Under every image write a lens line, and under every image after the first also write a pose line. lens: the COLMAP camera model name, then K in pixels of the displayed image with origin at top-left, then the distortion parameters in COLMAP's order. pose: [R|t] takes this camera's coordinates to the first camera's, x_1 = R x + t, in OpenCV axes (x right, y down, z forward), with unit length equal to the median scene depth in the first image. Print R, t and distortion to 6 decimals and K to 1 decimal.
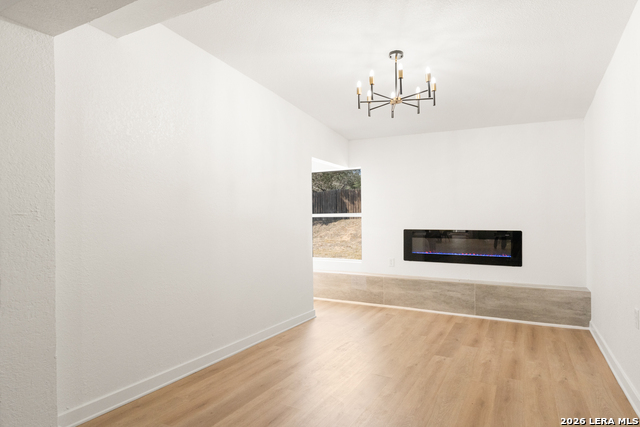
lens RADIAL K [[372.1, 0, 314.2], [0, 372.1, 219.1], [0, 0, 1]] dist [-0.001566, 0.001062]
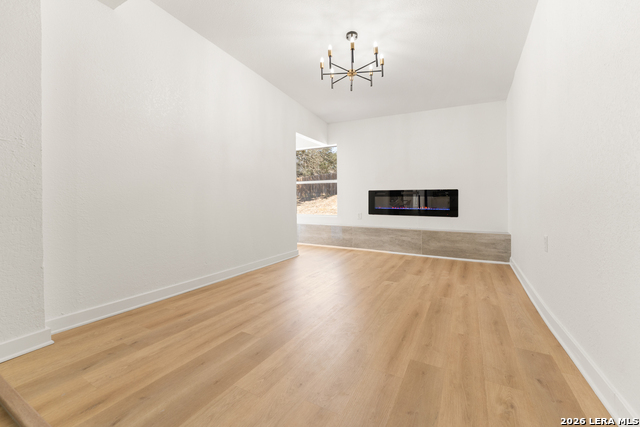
lens RADIAL K [[264.5, 0, 316.6], [0, 264.5, 199.5], [0, 0, 1]] dist [-0.002099, 0.000206]
pose [[0.999984, 0.002597, -0.005039, 0.091408], [-0.002595, 0.999997, 0.000458, 0.087083], [0.005040, -0.000445, 0.999987, 0.100137]]
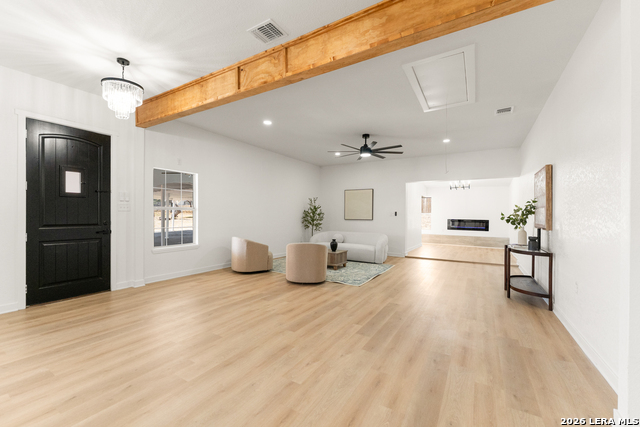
lens RADIAL K [[264.5, 0, 314.5], [0, 264.5, 215.0], [0, 0, 1]] dist [-0.002099, 0.000206]
pose [[0.998346, 0.011775, -0.056273, -1.046519], [-0.011404, 0.999911, 0.006905, -0.013621], [0.056349, -0.006252, 0.998392, -1.746209]]
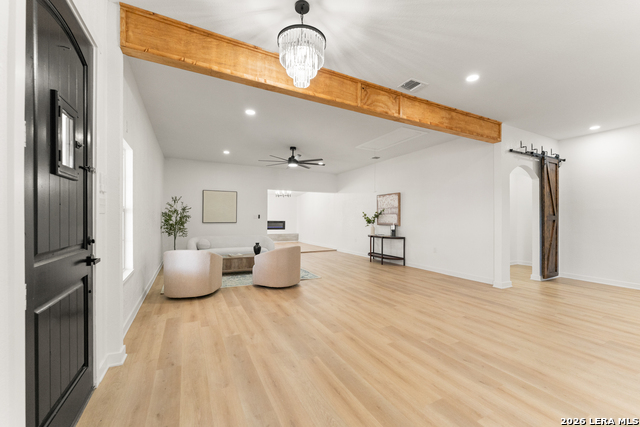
lens RADIAL K [[264.5, 0, 320.0], [0, 264.5, 215.4], [0, 0, 1]] dist [-0.002099, 0.000206]
pose [[0.557710, 0.015831, 0.829885, -2.209147], [-0.012925, 0.999863, -0.010388, -0.008780], [-0.829935, -0.004933, 0.557838, -1.298619]]
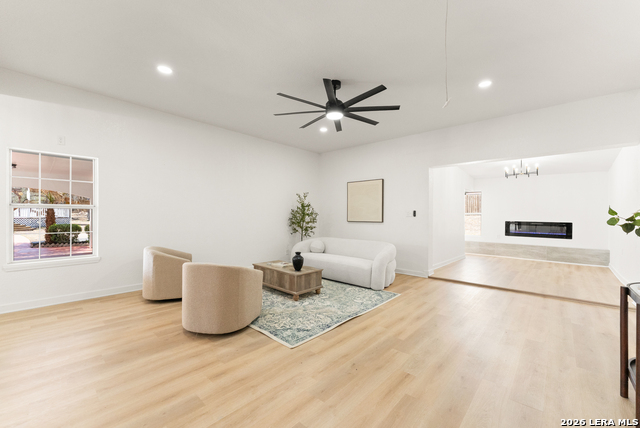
lens RADIAL K [[264.5, 0, 314.3], [0, 264.5, 214.1], [0, 0, 1]] dist [-0.002099, 0.000206]
pose [[0.970115, 0.007936, -0.242515, -0.672977], [-0.007940, 0.999968, 0.000960, -0.009306], [0.242515, 0.000994, 0.970147, -1.095289]]
